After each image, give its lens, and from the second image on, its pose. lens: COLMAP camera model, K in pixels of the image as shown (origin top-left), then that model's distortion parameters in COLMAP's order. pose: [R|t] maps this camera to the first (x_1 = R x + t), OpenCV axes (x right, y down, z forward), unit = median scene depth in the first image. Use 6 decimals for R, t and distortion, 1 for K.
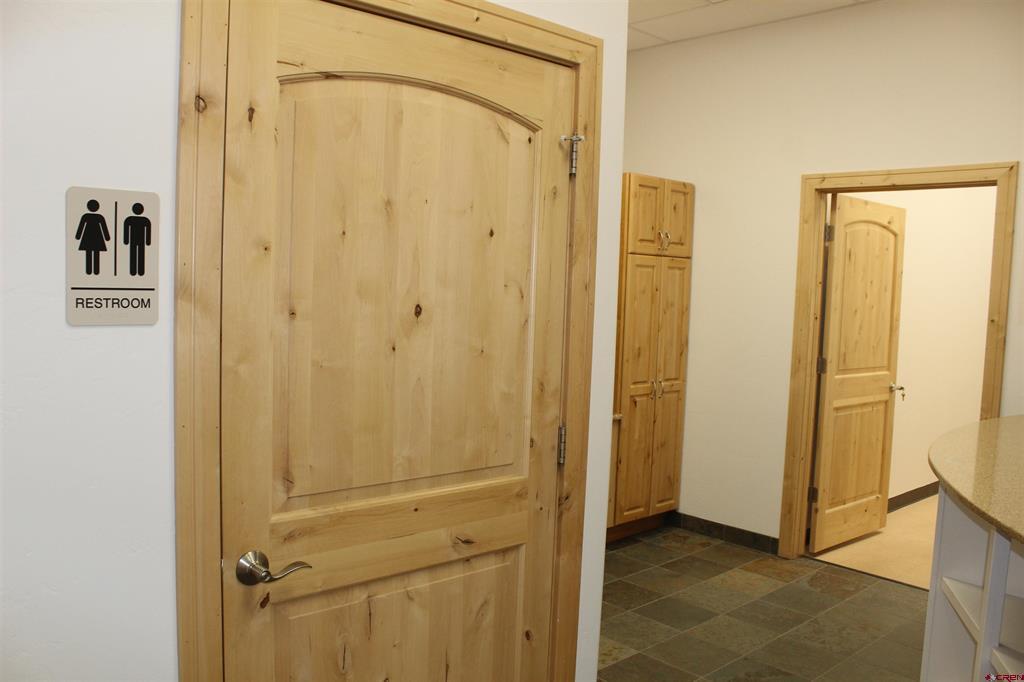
lens RADIAL K [[852.4, 0, 492.2], [0, 852.4, 343.6], [0, 0, 1]] dist [-0.157239, 0.130751]
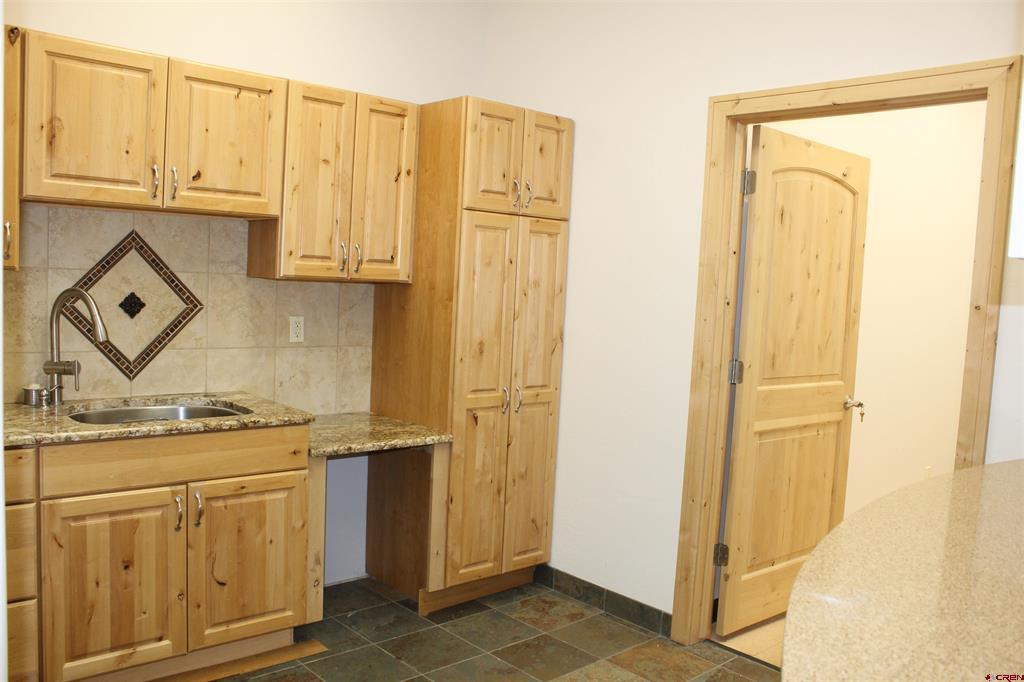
lens RADIAL K [[852.4, 0, 492.2], [0, 852.4, 343.6], [0, 0, 1]] dist [-0.157239, 0.130751]
pose [[0.999774, 0.017204, -0.012528, 0.190342], [-0.017175, 0.999850, 0.002392, 0.004392], [0.012567, -0.002176, 0.999919, 0.280598]]
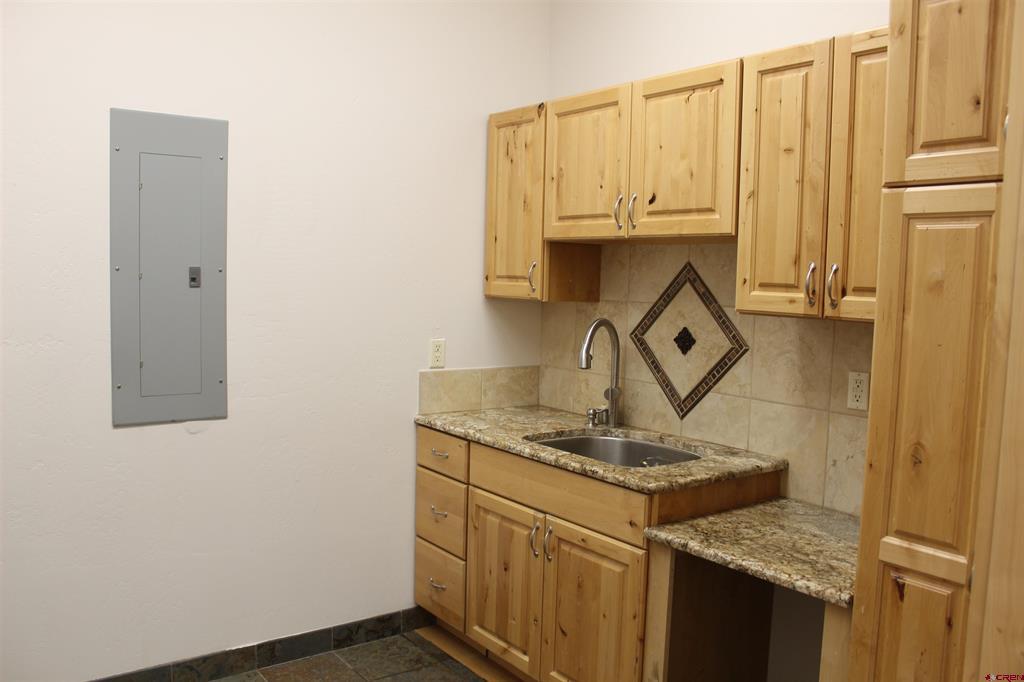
lens RADIAL K [[852.4, 0, 492.2], [0, 852.4, 343.6], [0, 0, 1]] dist [-0.157239, 0.130751]
pose [[-0.109824, 0.048115, -0.992786, 0.539635], [-0.100792, 0.993140, 0.059282, -0.039787], [0.988827, 0.106575, -0.104221, 0.848463]]
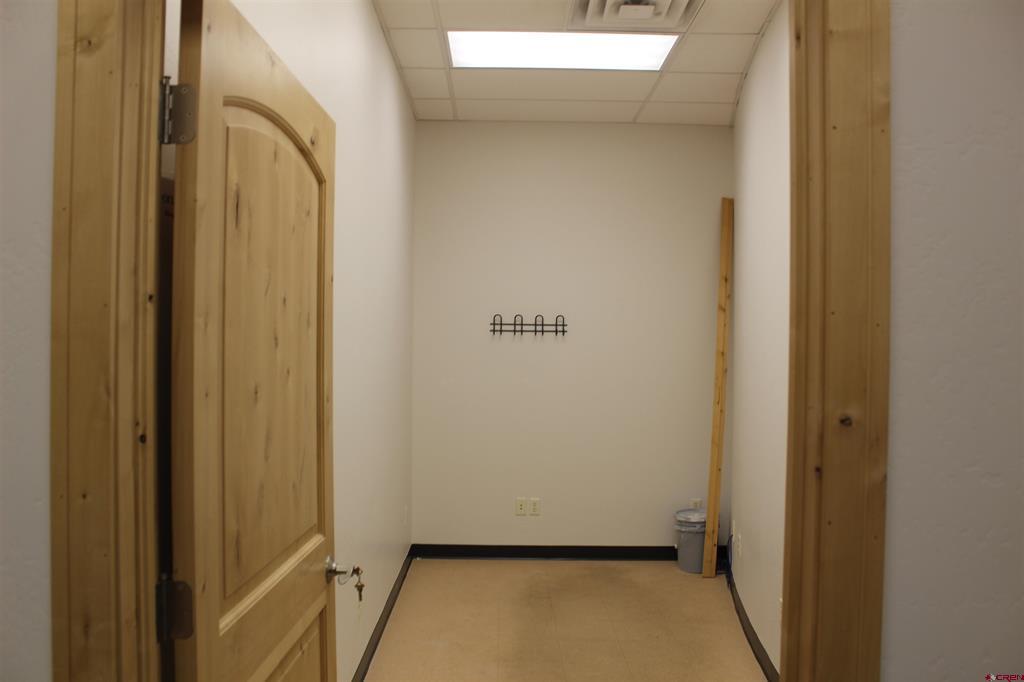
lens RADIAL K [[852.4, 0, 492.2], [0, 852.4, 343.6], [0, 0, 1]] dist [-0.157239, 0.130751]
pose [[0.672570, -0.031650, 0.739356, 0.260191], [0.068396, 0.997467, -0.019518, -0.044217], [-0.736866, 0.063696, 0.673031, 0.712262]]
